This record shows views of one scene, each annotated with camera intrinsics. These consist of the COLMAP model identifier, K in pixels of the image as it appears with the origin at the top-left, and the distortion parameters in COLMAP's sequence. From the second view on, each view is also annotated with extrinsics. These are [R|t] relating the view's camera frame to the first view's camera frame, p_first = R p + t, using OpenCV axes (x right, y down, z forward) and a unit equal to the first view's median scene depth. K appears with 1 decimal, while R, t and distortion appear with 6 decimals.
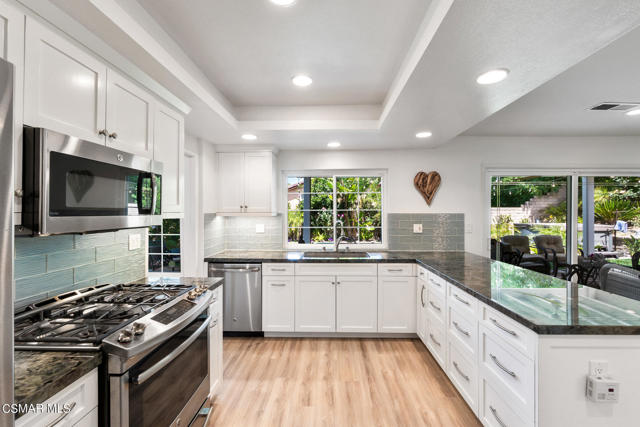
lens RADIAL K [[275.3, 0, 322.9], [0, 275.3, 210.6], [0, 0, 1]] dist [-0.002848, 0.001052]
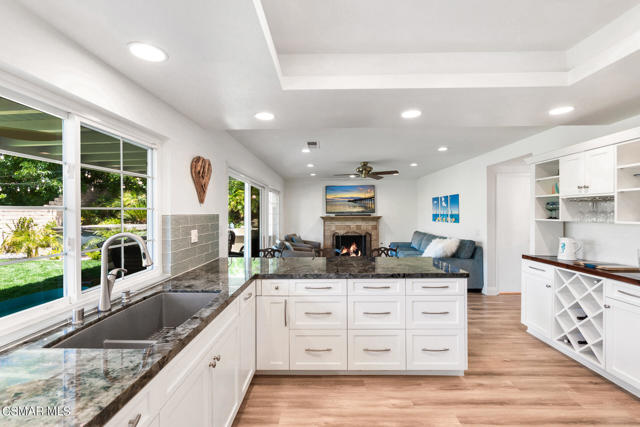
lens RADIAL K [[275.3, 0, 318.0], [0, 275.3, 213.2], [0, 0, 1]] dist [-0.002848, 0.001052]
pose [[-0.003021, -0.003093, 0.999991, -0.398834], [0.000147, 0.999995, 0.003093, 0.004878], [-0.999995, 0.000156, -0.003021, 0.775241]]
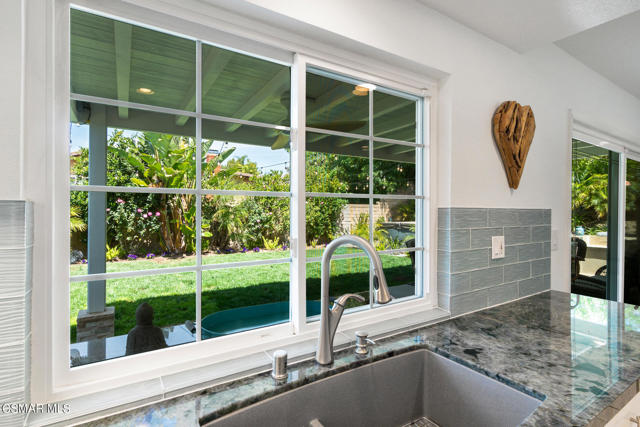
lens RADIAL K [[326.0, 0, 330.8], [0, 326.0, 209.6], [0, 0, 1]] dist [0.011474, 0.000401]
pose [[0.813453, 0.005617, 0.581603, -0.129308], [-0.008486, 0.999962, 0.002212, 0.014214], [-0.581569, -0.006734, 0.813469, 0.858509]]
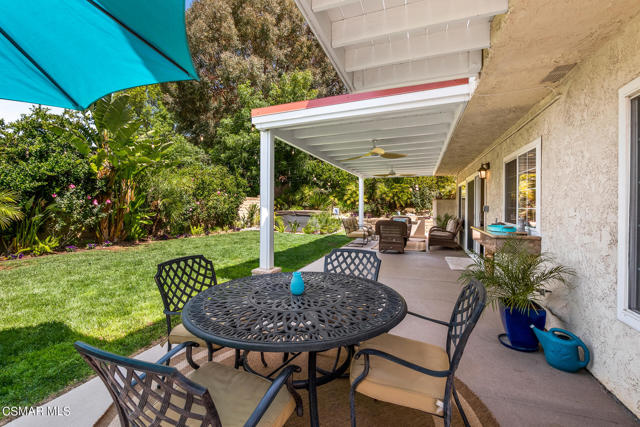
lens RADIAL K [[275.3, 0, 314.6], [0, 275.3, 206.7], [0, 0, 1]] dist [-0.002848, 0.001052]
pose [[0.329899, 0.002087, 0.944014, -1.280733], [-0.017668, 0.999836, 0.003963, 0.073976], [-0.943851, -0.017986, 0.329882, 1.612435]]
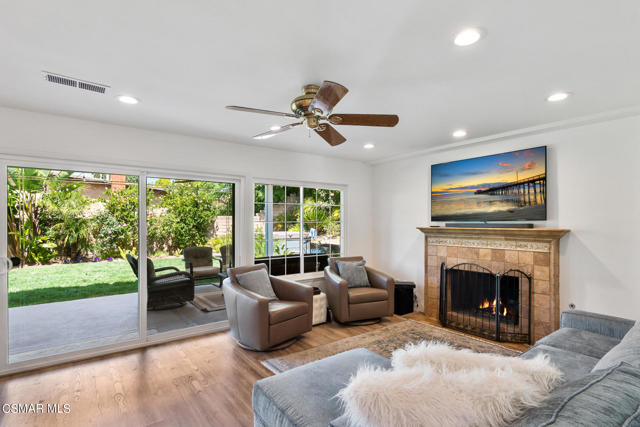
lens RADIAL K [[326.0, 0, 315.5], [0, 326.0, 219.3], [0, 0, 1]] dist [0.011474, 0.000401]
pose [[0.789381, 0.003974, 0.613890, 0.777811], [-0.002352, 0.999991, -0.003450, 0.012066], [-0.613899, 0.001280, 0.789384, -0.131099]]
